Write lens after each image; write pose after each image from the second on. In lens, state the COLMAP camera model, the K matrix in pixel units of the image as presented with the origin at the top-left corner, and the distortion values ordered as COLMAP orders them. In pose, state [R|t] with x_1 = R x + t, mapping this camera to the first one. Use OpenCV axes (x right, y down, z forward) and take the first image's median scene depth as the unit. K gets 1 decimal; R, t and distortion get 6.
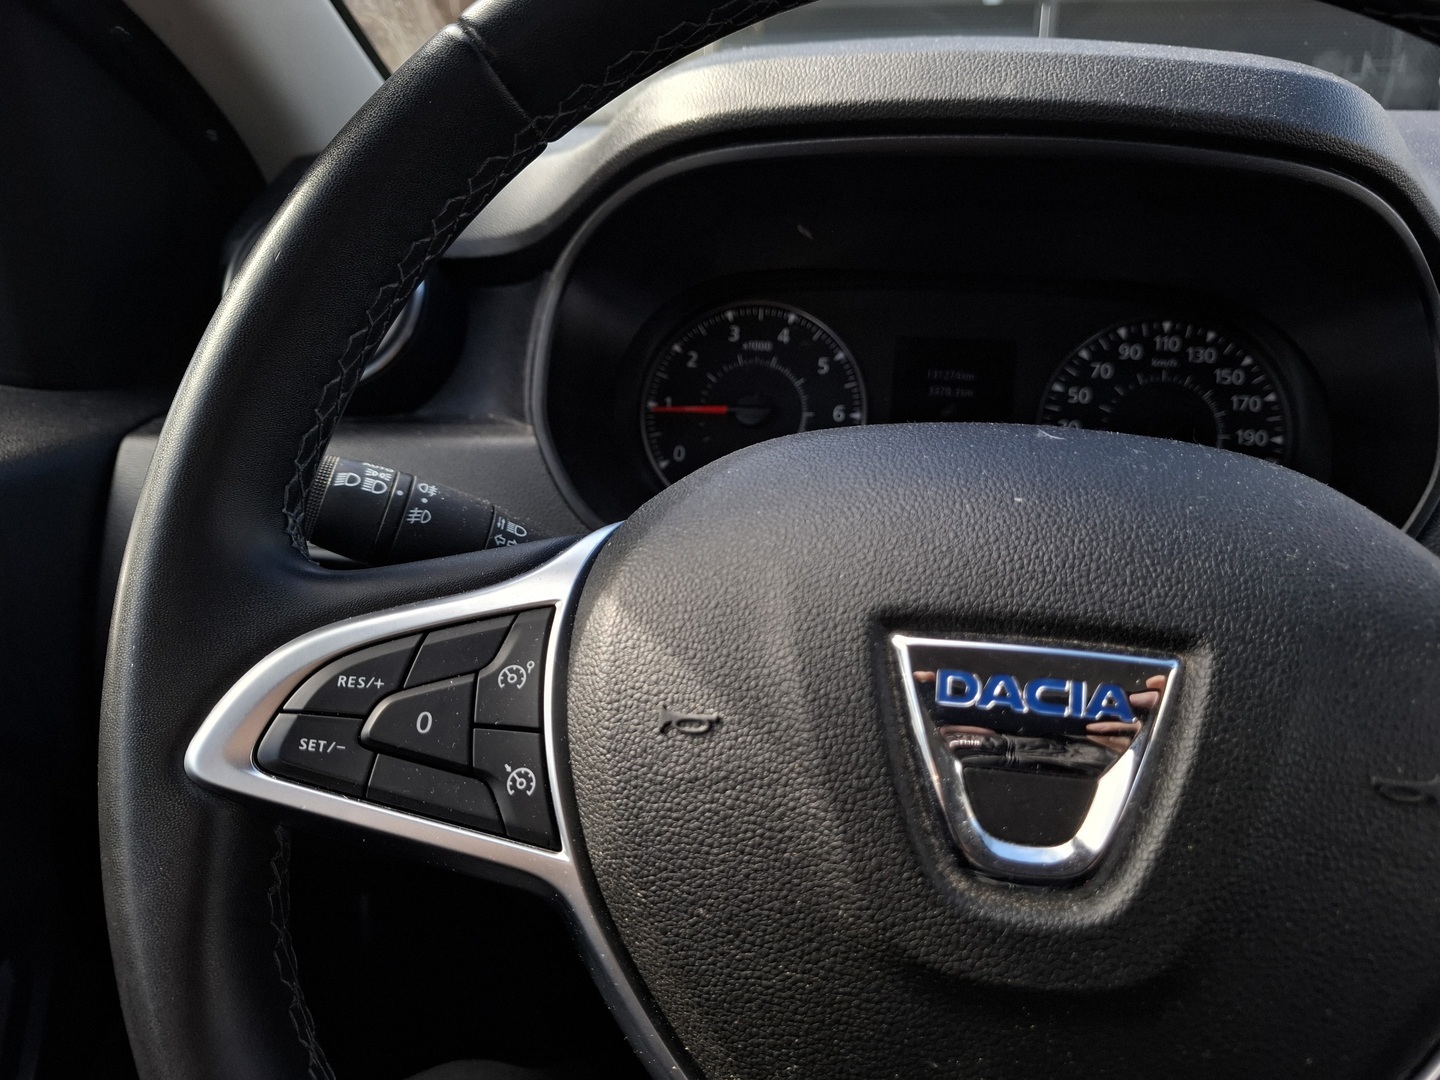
lens RADIAL K [[1026.6, 0, 689.7], [0, 1026.6, 514.8], [0, 0, 1]] dist [0.069428, -0.102191]
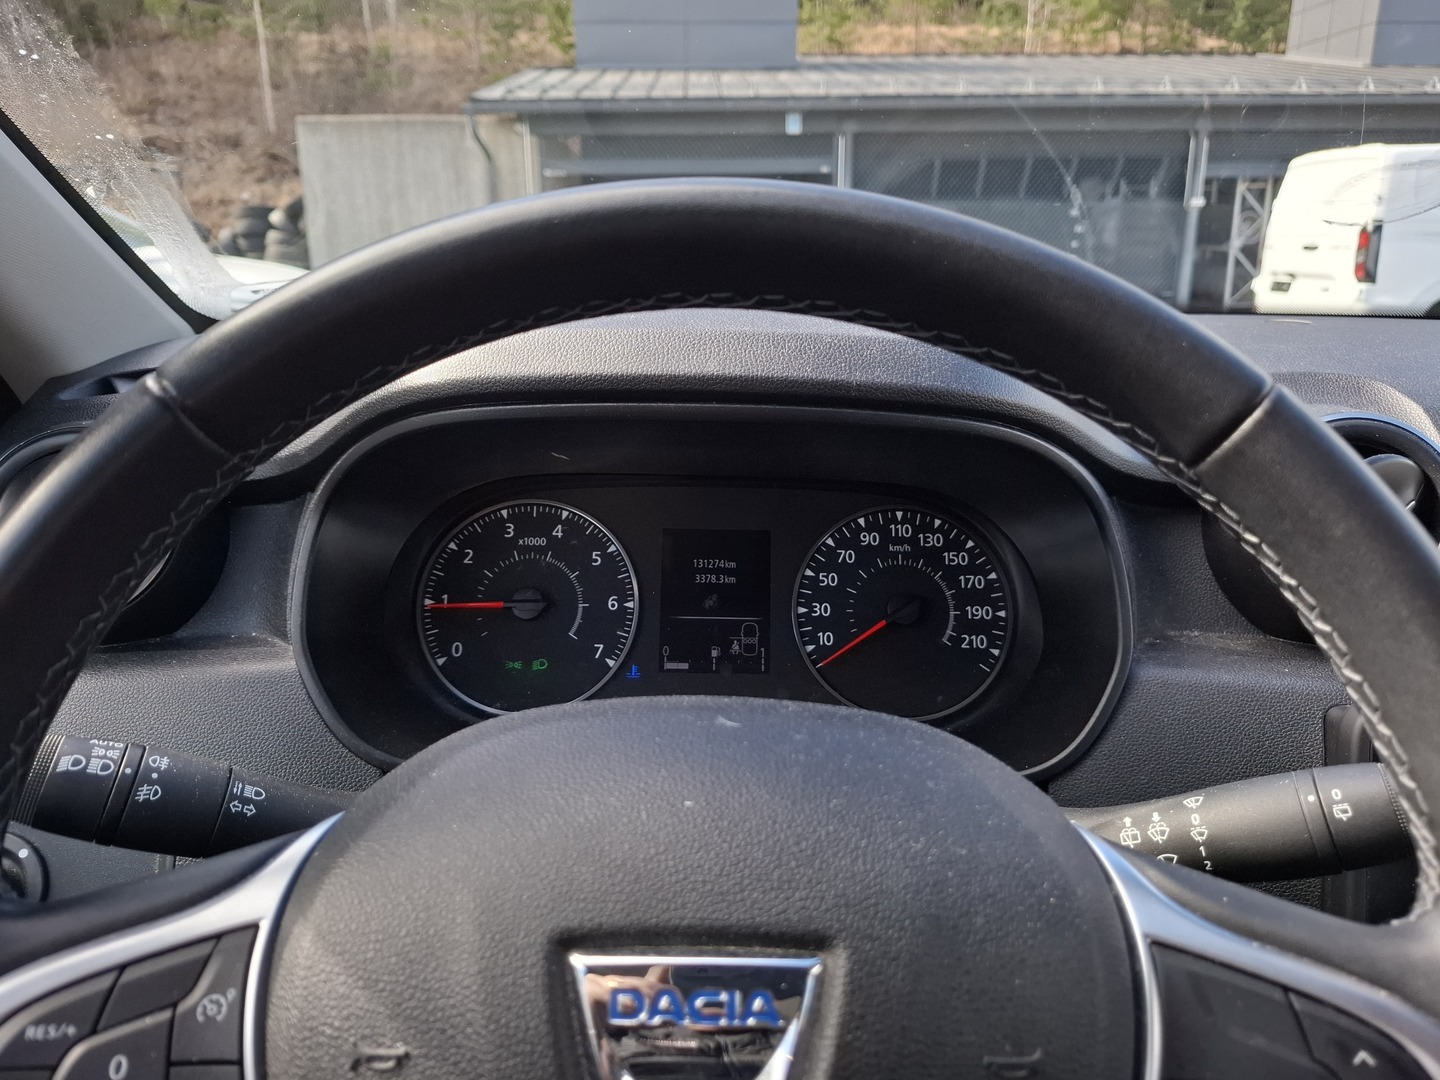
lens RADIAL K [[1026.6, 0, 697.7], [0, 1026.6, 485.1], [0, 0, 1]] dist [0.069428, -0.102191]
pose [[0.988074, -0.031419, 0.150742, 0.164952], [0.046976, 0.993799, -0.100776, -0.232838], [-0.146641, 0.106656, 0.983423, -0.124453]]
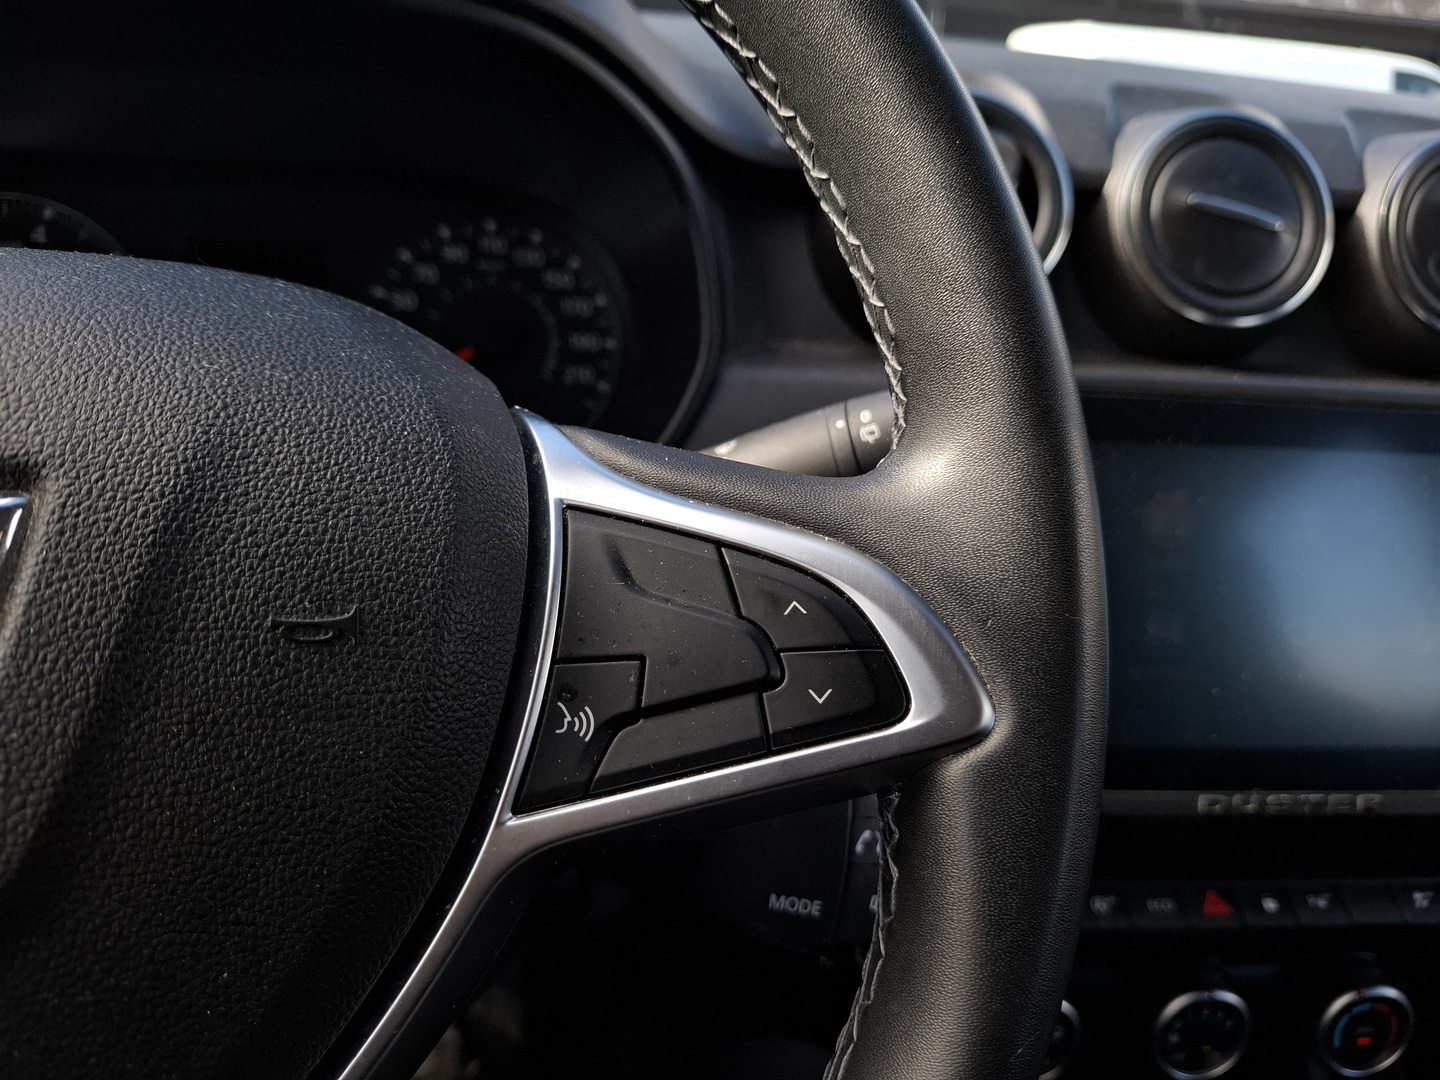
lens RADIAL K [[1026.6, 0, 713.6], [0, 1026.6, 544.7], [0, 0, 1]] dist [0.069428, -0.102191]
pose [[0.928878, -0.090097, 0.359262, 0.588920], [0.076552, 0.995720, 0.051785, 0.152809], [-0.362390, -0.020600, 0.931799, 0.087925]]
